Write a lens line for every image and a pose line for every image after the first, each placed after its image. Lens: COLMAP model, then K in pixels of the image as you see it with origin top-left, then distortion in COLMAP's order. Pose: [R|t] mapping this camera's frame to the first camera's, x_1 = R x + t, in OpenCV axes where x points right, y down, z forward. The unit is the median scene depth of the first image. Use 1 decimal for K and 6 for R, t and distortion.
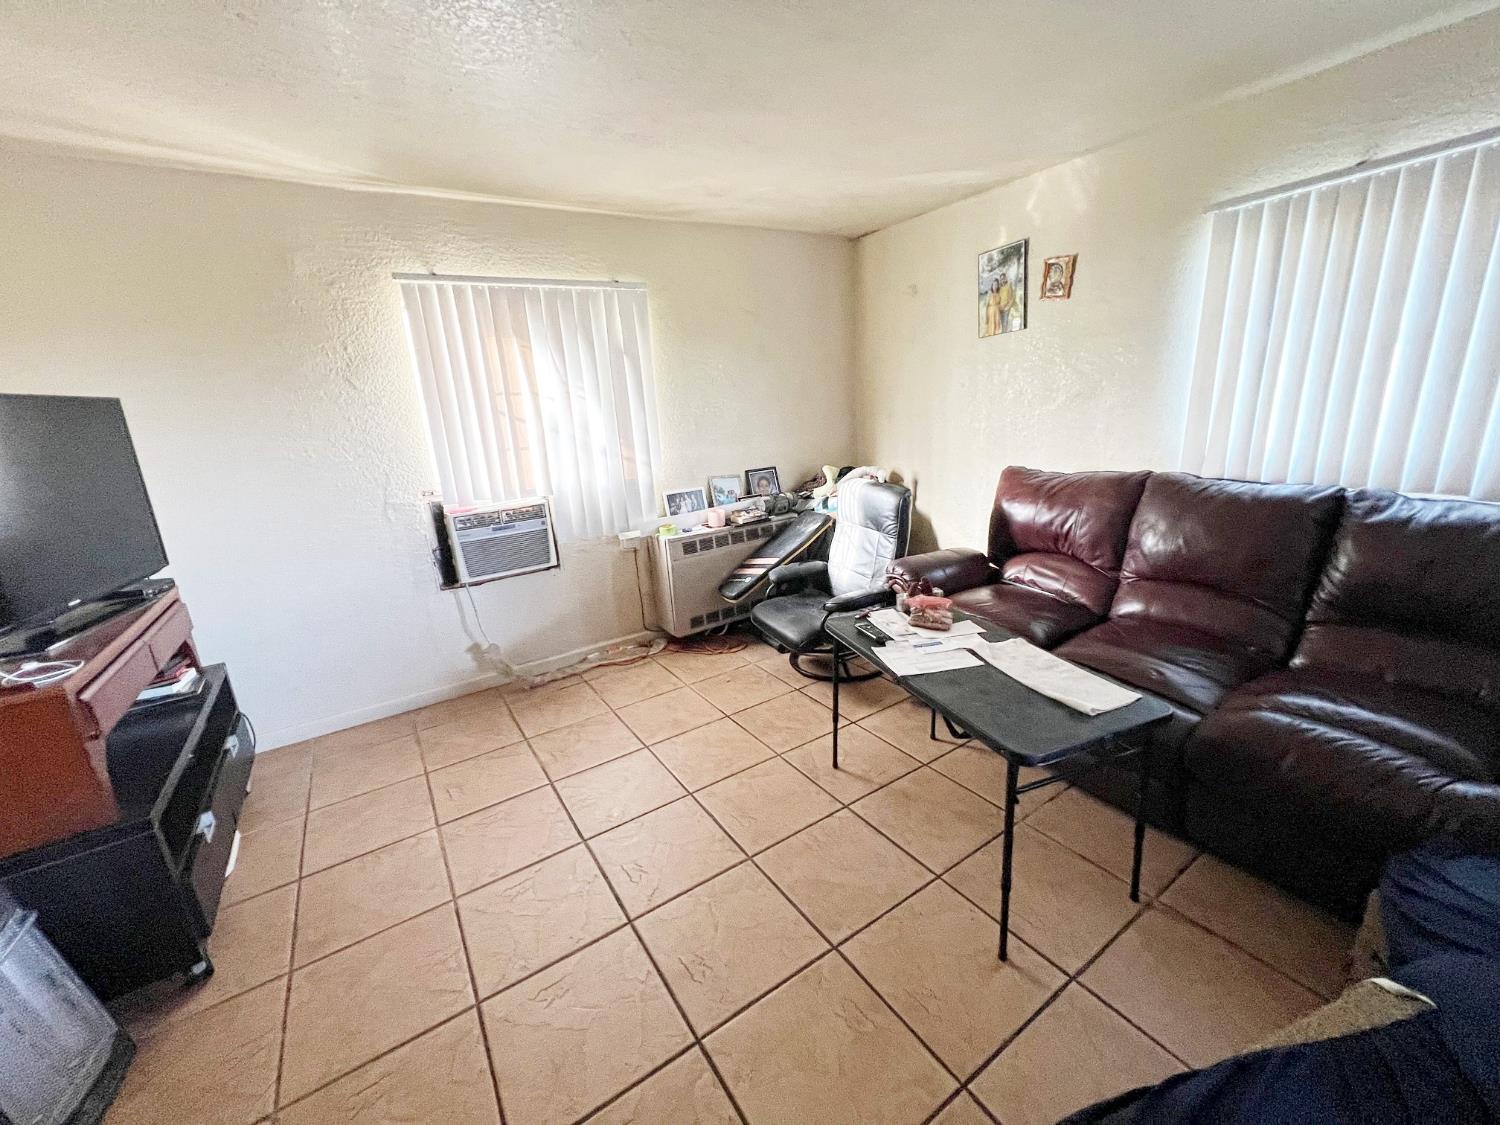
lens RADIAL K [[598.8, 0, 747.0], [0, 598.8, 563.2], [0, 0, 1]] dist [-0.000952, 0.000165]
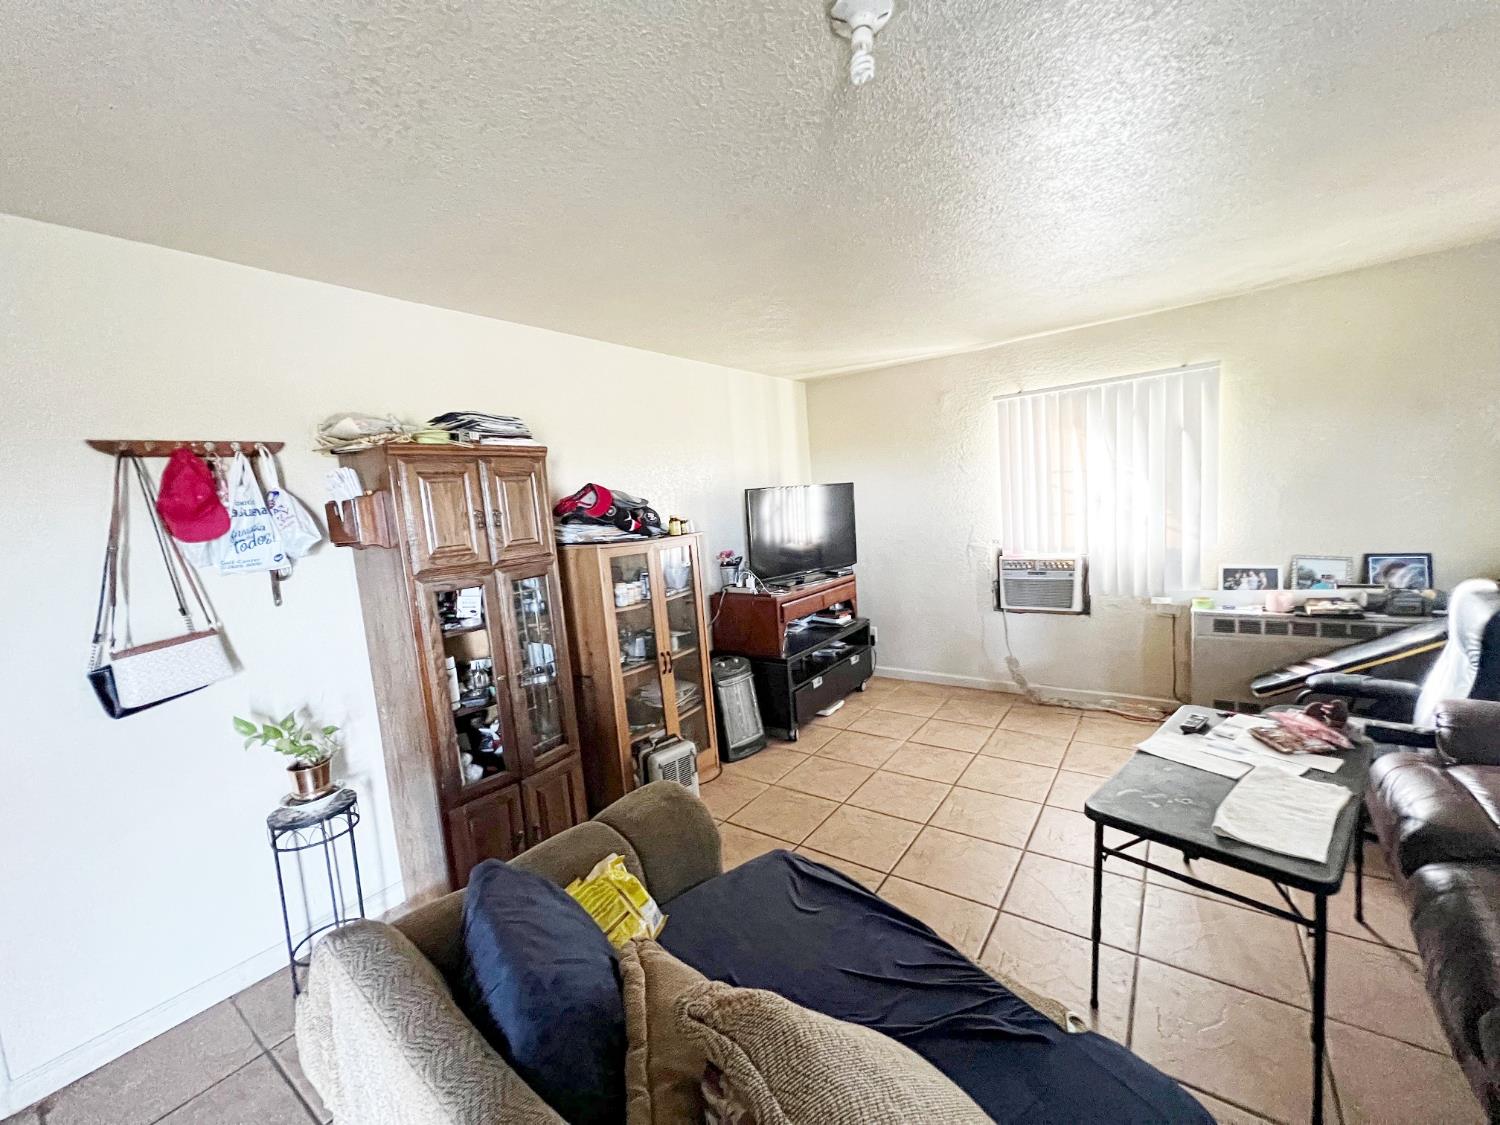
lens RADIAL K [[598.8, 0, 755.1], [0, 598.8, 563.0], [0, 0, 1]] dist [-0.000952, 0.000165]
pose [[0.366218, 0.133412, -0.920915, 0.513280], [-0.194266, 0.978823, 0.064548, -0.041858], [0.910025, 0.155264, 0.384380, -0.056303]]
